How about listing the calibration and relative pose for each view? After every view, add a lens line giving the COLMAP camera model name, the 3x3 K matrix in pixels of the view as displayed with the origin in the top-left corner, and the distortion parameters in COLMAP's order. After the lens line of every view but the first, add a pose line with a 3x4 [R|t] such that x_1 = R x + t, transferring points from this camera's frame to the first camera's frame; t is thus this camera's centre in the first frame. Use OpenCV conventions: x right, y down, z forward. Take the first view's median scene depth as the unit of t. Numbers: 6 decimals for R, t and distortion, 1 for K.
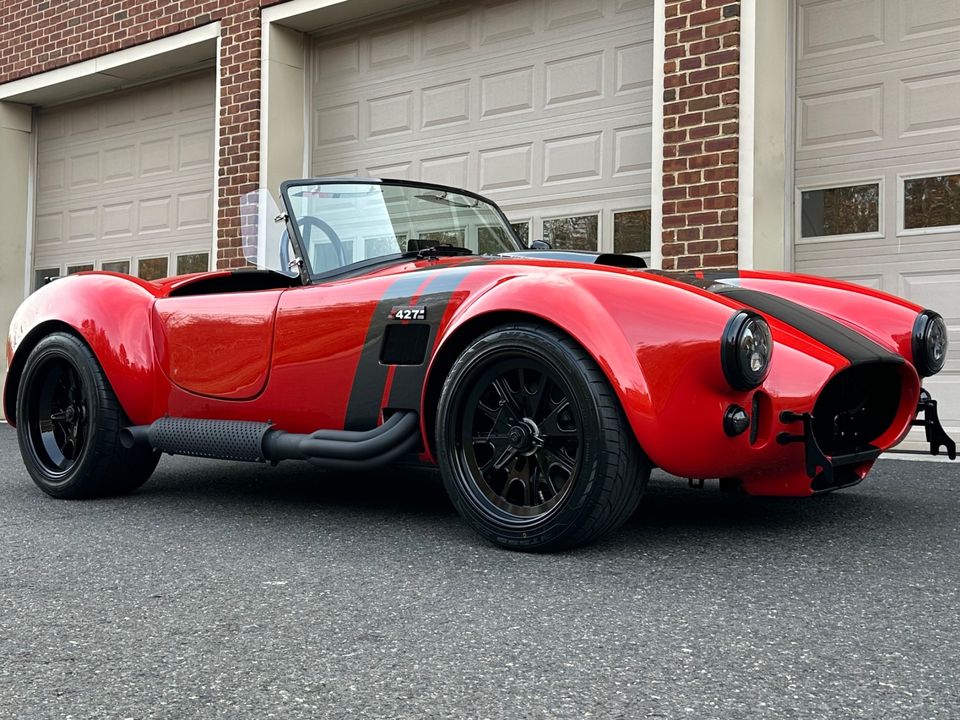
lens RADIAL K [[1202.3, 0, 484.6], [0, 1202.3, 353.5], [0, 0, 1]] dist [0.080002, 0.000000]
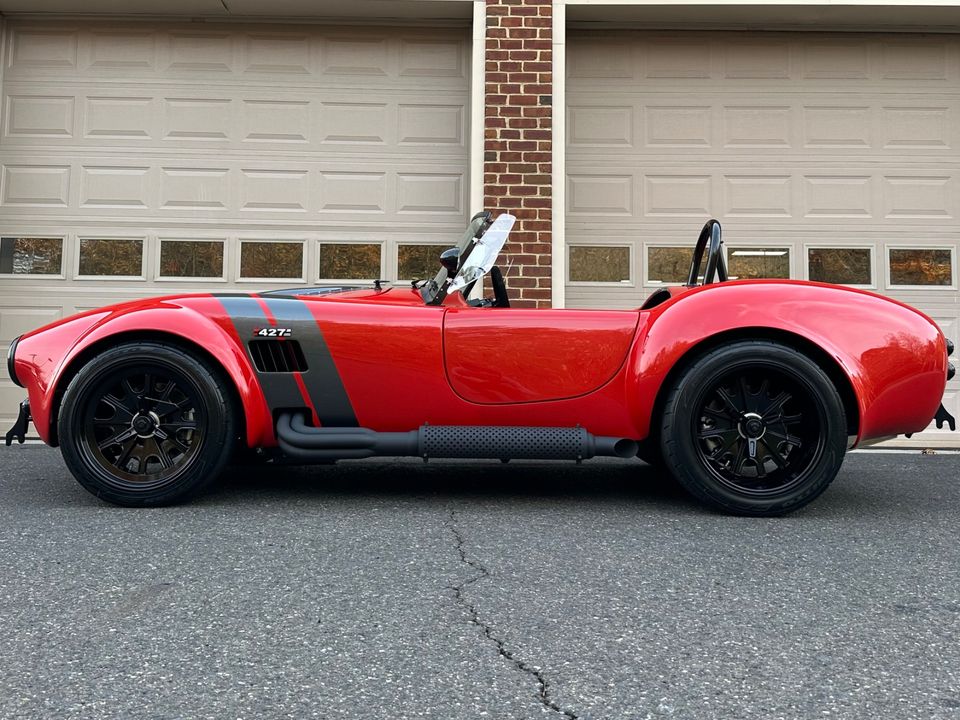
lens RADIAL K [[977.4, 0, 484.8], [0, 977.4, 325.2], [0, 0, 1]] dist [0.069924, 0.000000]
pose [[0.764679, 0.051551, 0.642346, -0.487139], [-0.027696, 0.998503, -0.047163, 0.004143], [-0.643816, 0.018275, 0.764962, 0.252870]]
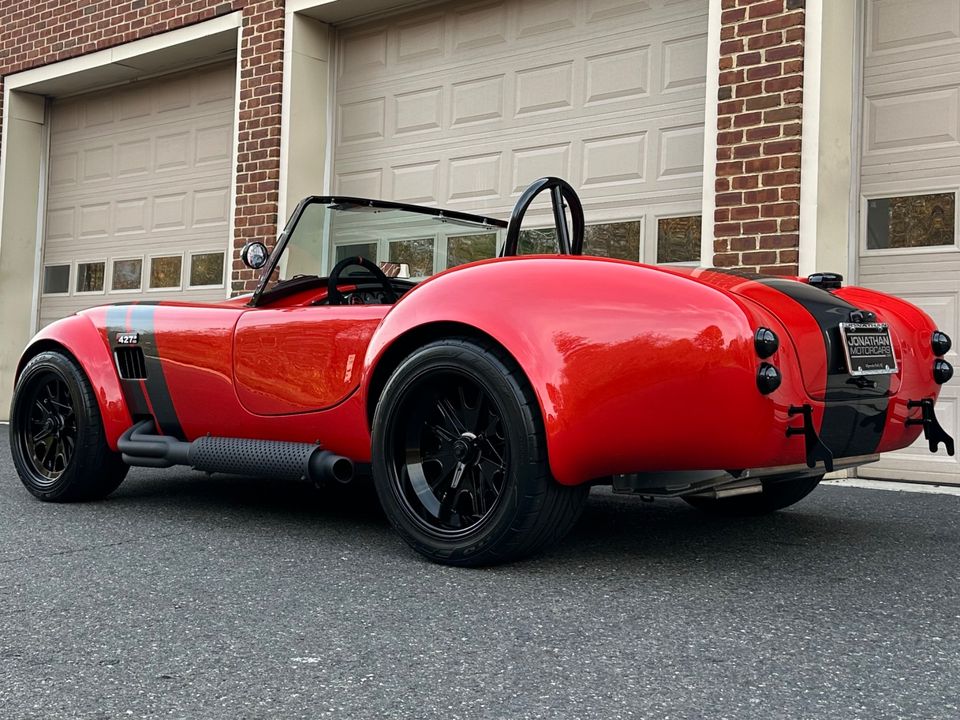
lens RADIAL K [[1214.9, 0, 467.2], [0, 1214.9, 344.5], [0, 0, 1]] dist [0.083030, 0.000000]
pose [[0.999528, 0.019877, -0.023442, -0.018663], [-0.020085, 0.999761, -0.008683, -0.009449], [0.023264, 0.009150, 0.999687, 0.062162]]
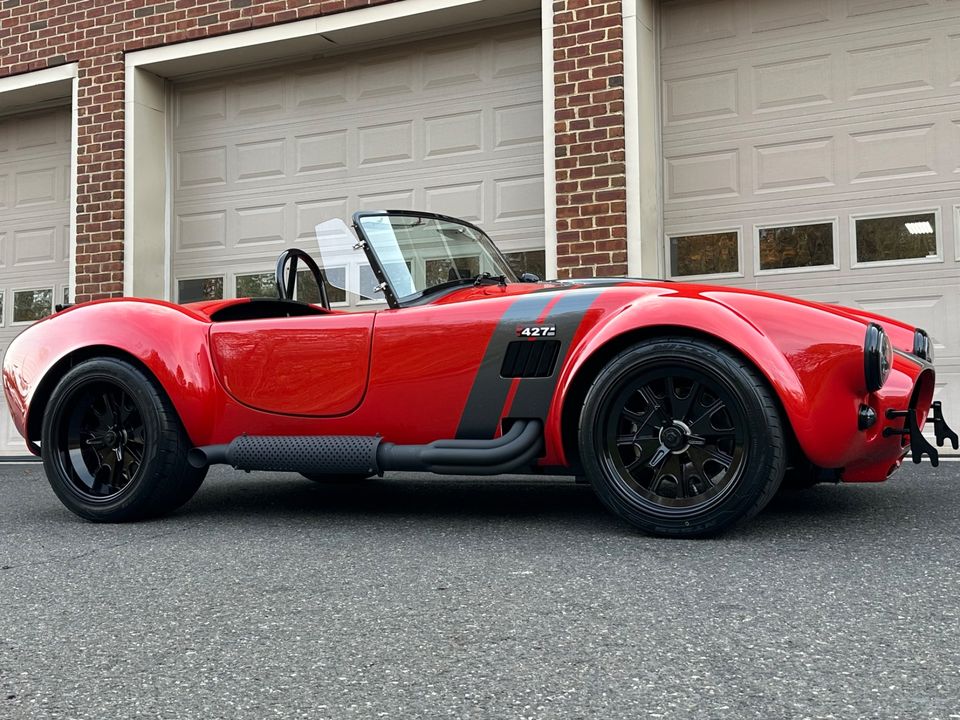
lens RADIAL K [[1099.2, 0, 485.1], [0, 1099.2, 356.5], [0, 0, 1]] dist [0.069397, 0.000000]
pose [[0.965757, -0.007763, 0.259332, -0.190962], [0.015902, 0.999444, -0.029300, 0.009791], [-0.258960, 0.032420, 0.965344, 0.019192]]
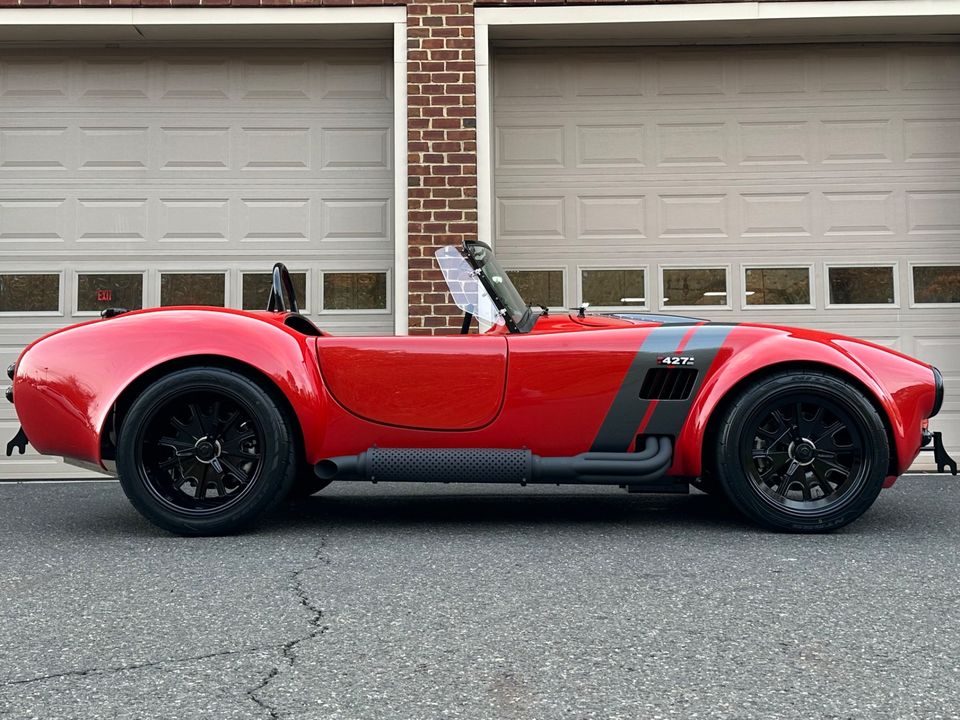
lens RADIAL K [[1151.2, 0, 477.8], [0, 1151.2, 339.9], [0, 0, 1]] dist [0.096103, 0.000000]
pose [[0.769393, 0.043772, 0.637275, -0.526661], [-0.007161, 0.998178, -0.059917, 0.010858], [-0.638736, 0.041536, 0.768304, 0.091709]]
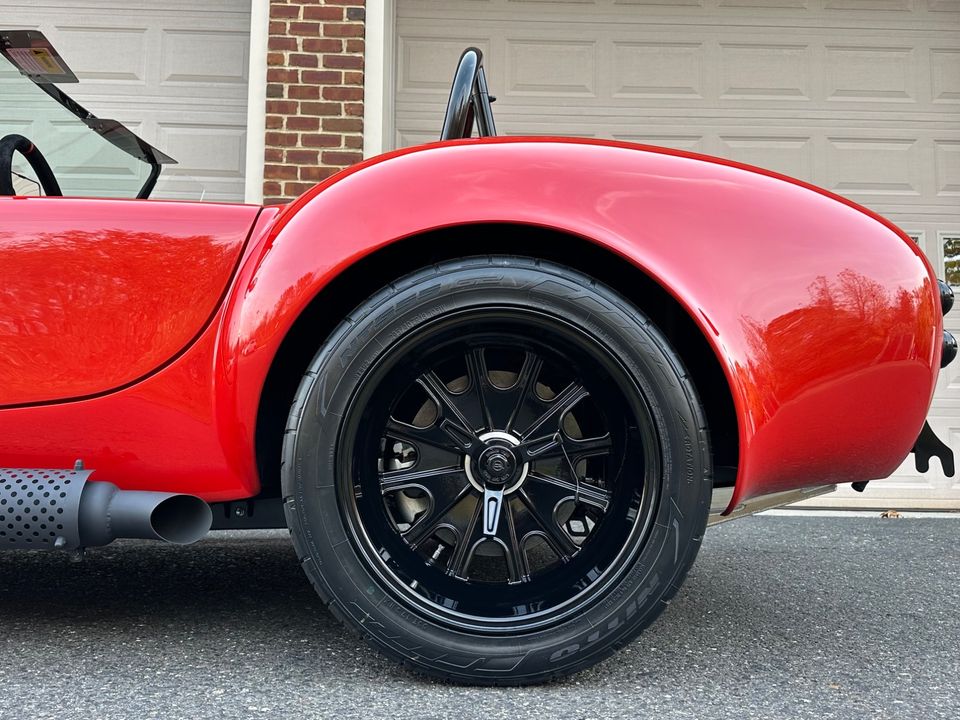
lens RADIAL K [[957.4, 0, 488.0], [0, 957.4, 358.5], [0, 0, 1]] dist [0.077631, 0.000000]
pose [[0.741385, 0.073317, 0.667063, -0.180079], [-0.029788, 0.996630, -0.076432, 0.022862], [-0.670419, 0.036795, 0.741070, 0.406500]]
